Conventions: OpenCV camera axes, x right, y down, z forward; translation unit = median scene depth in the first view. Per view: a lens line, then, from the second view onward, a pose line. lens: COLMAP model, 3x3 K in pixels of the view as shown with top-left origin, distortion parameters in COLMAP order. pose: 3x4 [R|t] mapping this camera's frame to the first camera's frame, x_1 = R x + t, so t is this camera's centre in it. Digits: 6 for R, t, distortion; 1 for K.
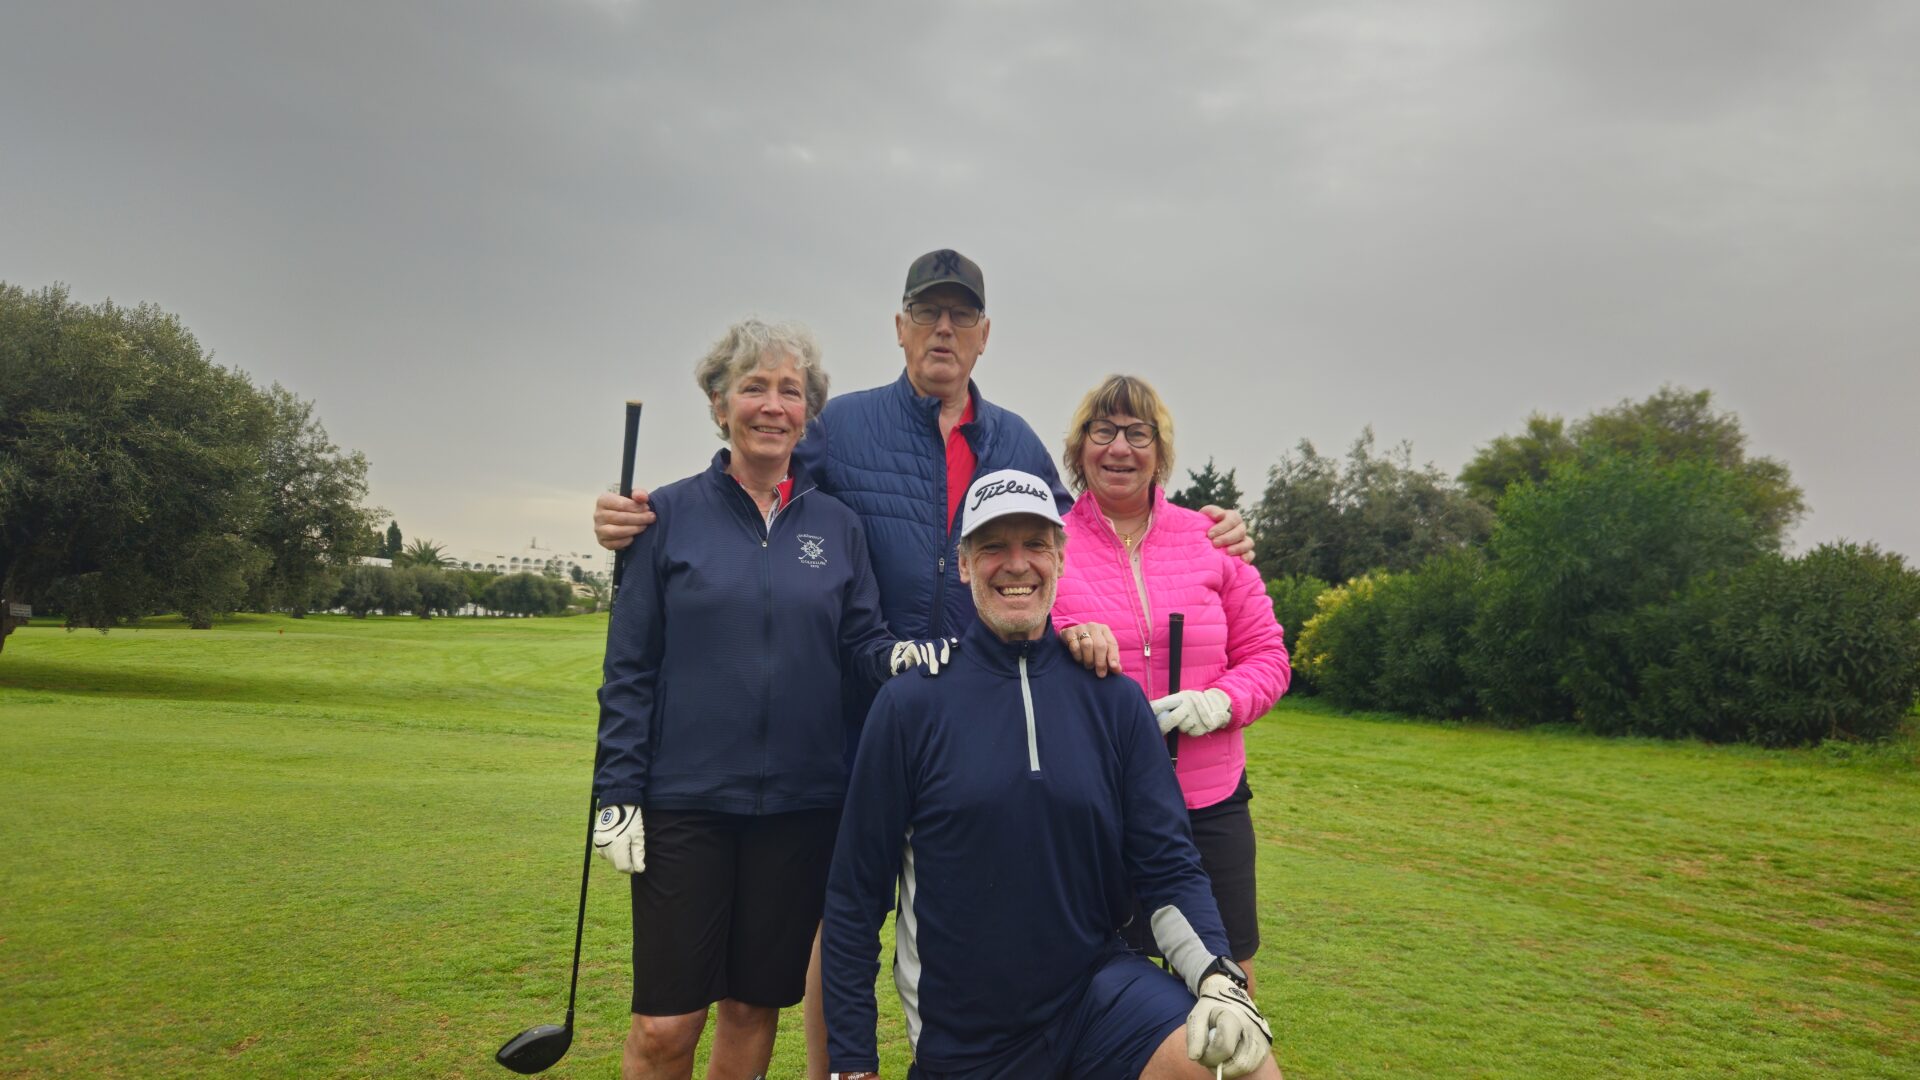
lens RADIAL K [[1332.5, 0, 960.0], [0, 1332.5, 540.0], [0, 0, 1]] dist [0.078159, -0.068850]
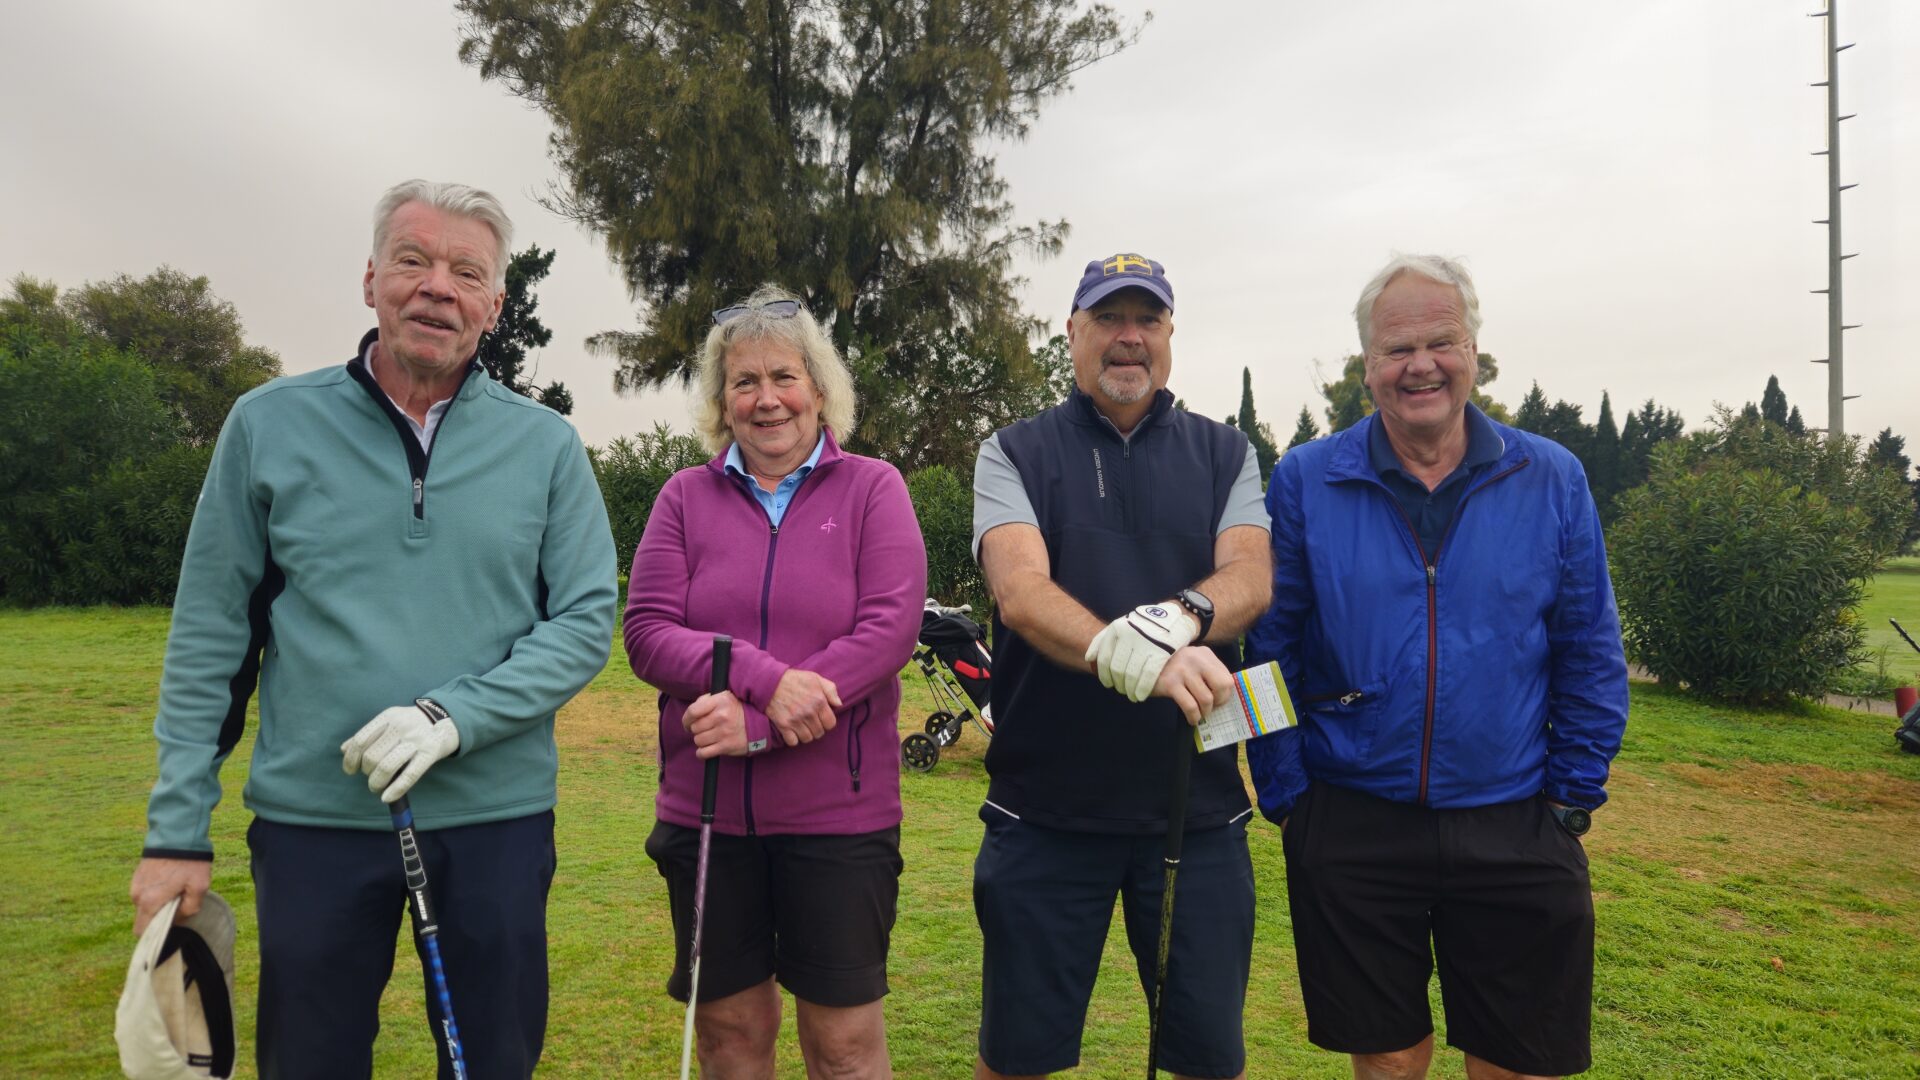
lens RADIAL K [[1332.5, 0, 960.0], [0, 1332.5, 540.0], [0, 0, 1]] dist [0.078159, -0.068850]
pose [[0.560310, -0.024610, 0.827917, -0.002864], [-0.054485, 0.996299, 0.066488, -0.020967], [-0.826489, -0.082363, 0.556895, -0.207612]]
